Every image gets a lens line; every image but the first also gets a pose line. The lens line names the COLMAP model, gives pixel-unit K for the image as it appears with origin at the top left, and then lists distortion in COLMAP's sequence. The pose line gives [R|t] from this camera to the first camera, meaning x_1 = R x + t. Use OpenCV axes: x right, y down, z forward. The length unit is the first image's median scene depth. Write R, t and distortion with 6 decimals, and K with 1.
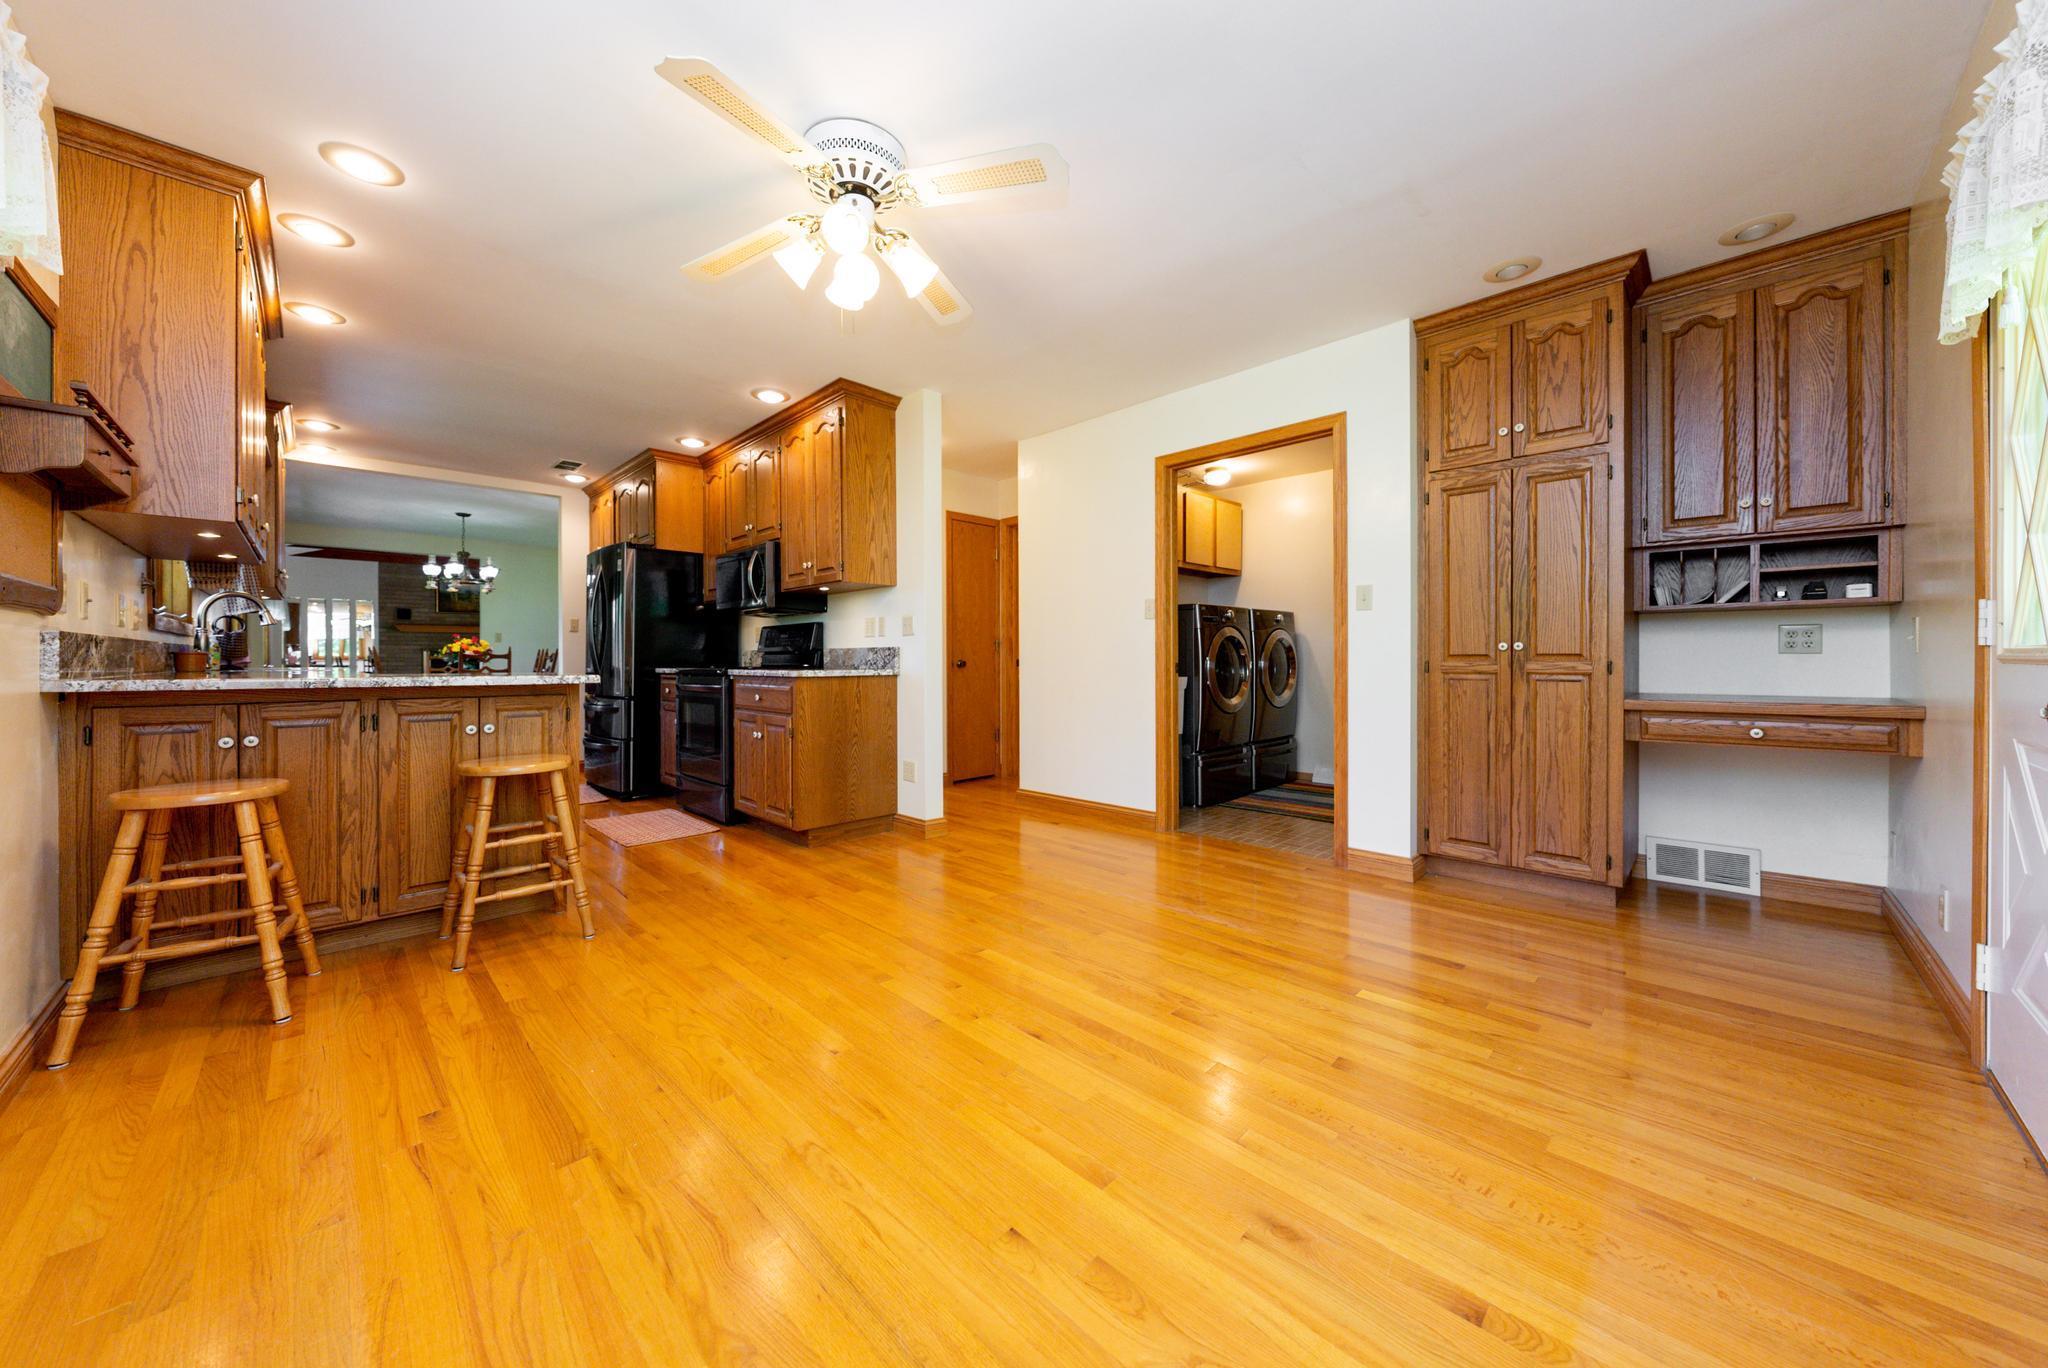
lens RADIAL K [[710.1, 0, 1024.6], [0, 710.1, 665.3], [0, 0, 1]] dist [-0.001550, -0.000137]
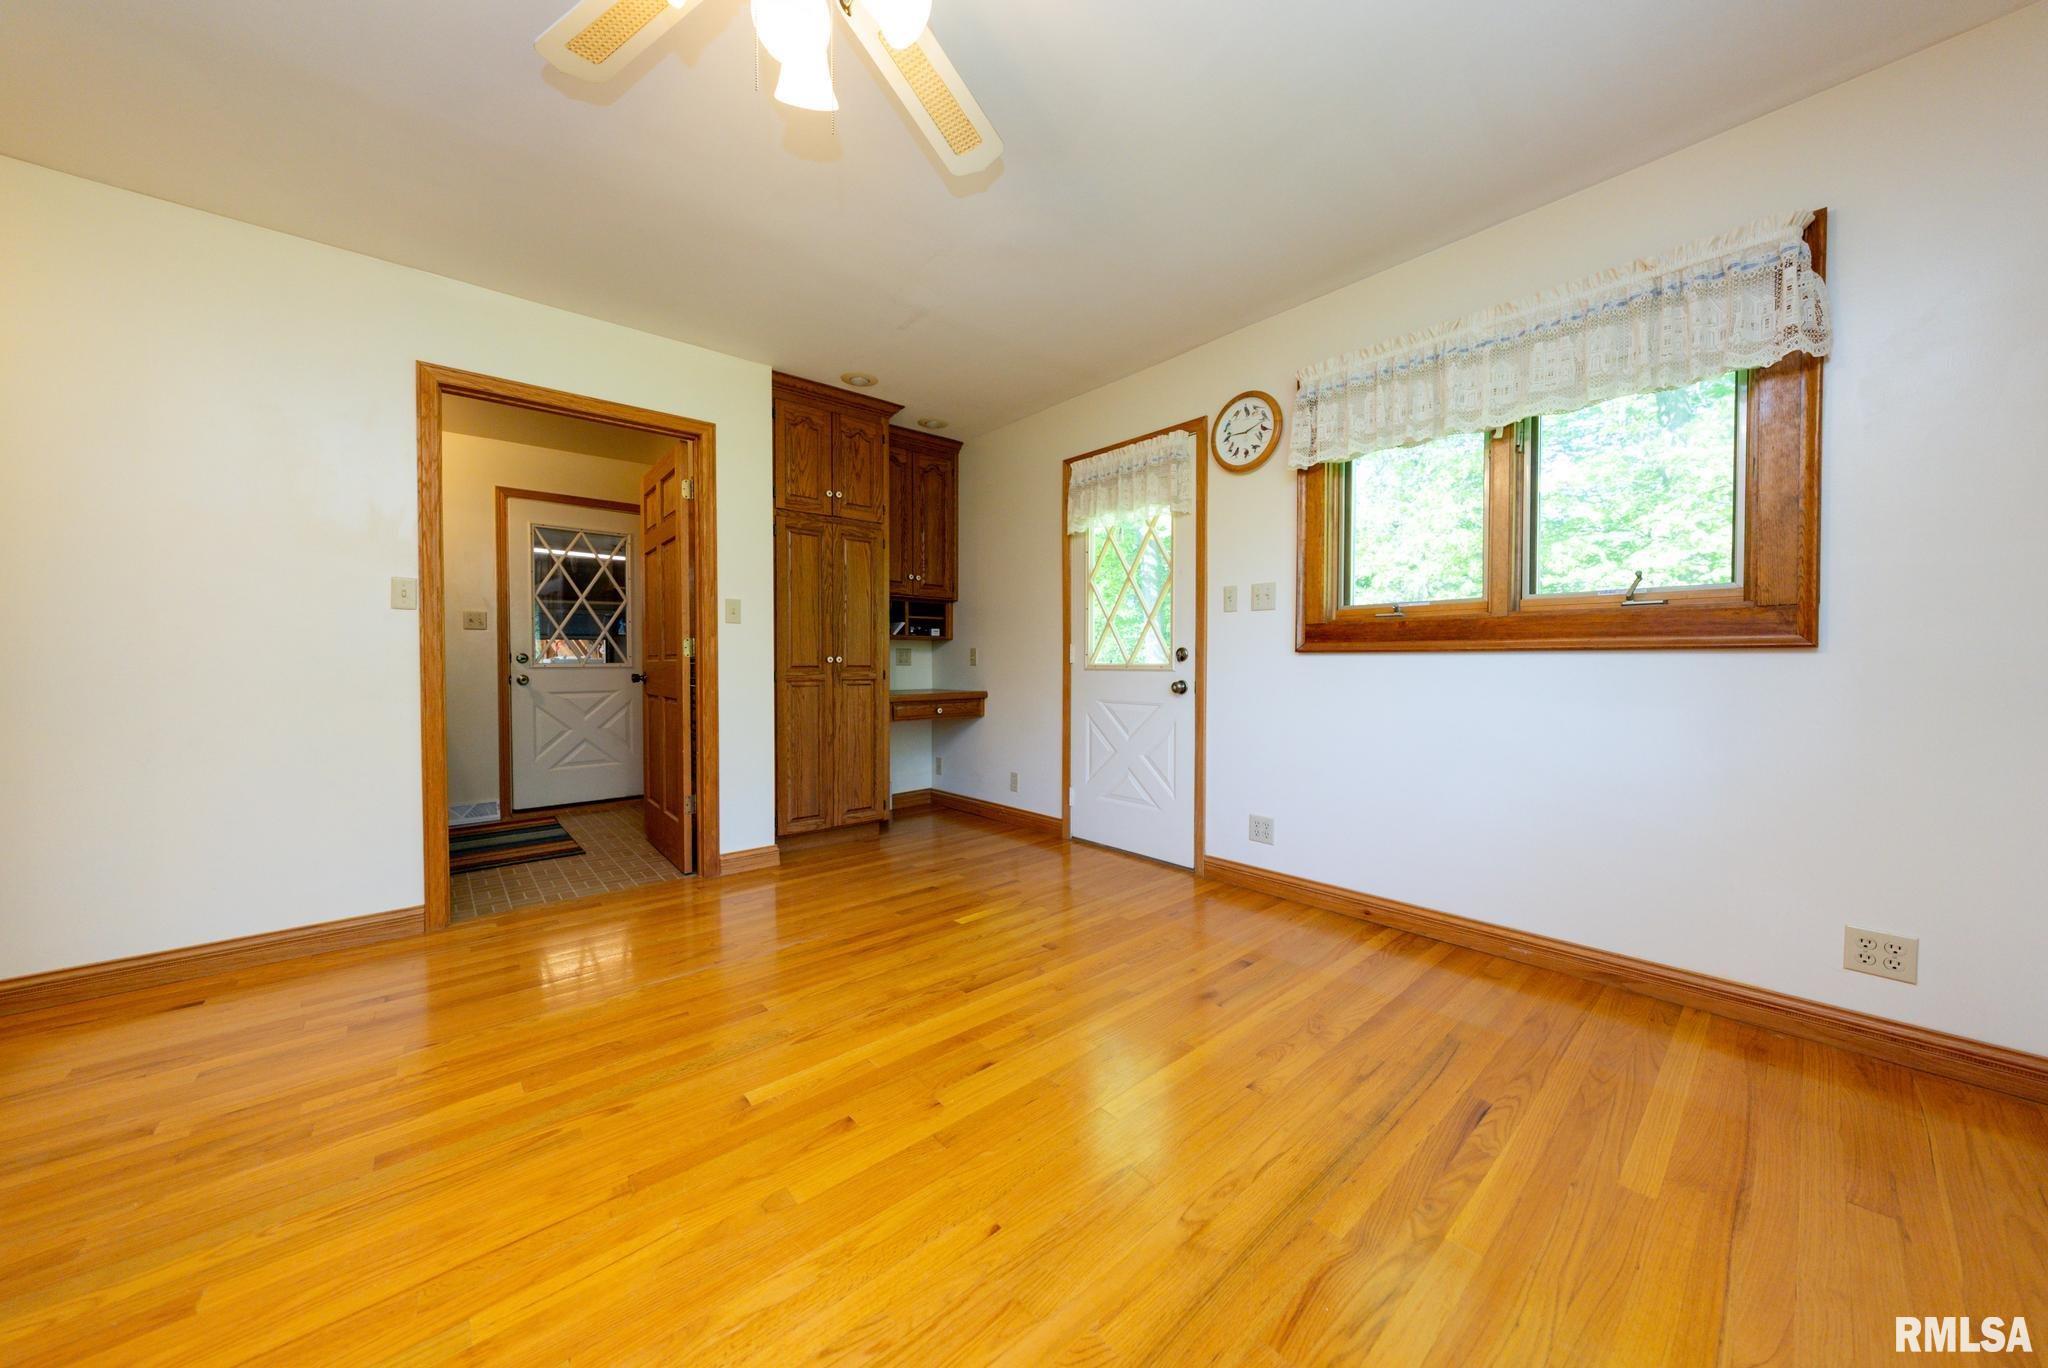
lens RADIAL K [[699.3, 0, 1024.0], [0, 699.3, 684.0], [0, 0, 1]] dist [-0.001117, -0.000037]
pose [[0.065560, -0.026186, 0.997505, -0.607387], [0.009781, 0.999624, 0.025599, -0.012053], [-0.997801, 0.008078, 0.065792, 0.588334]]
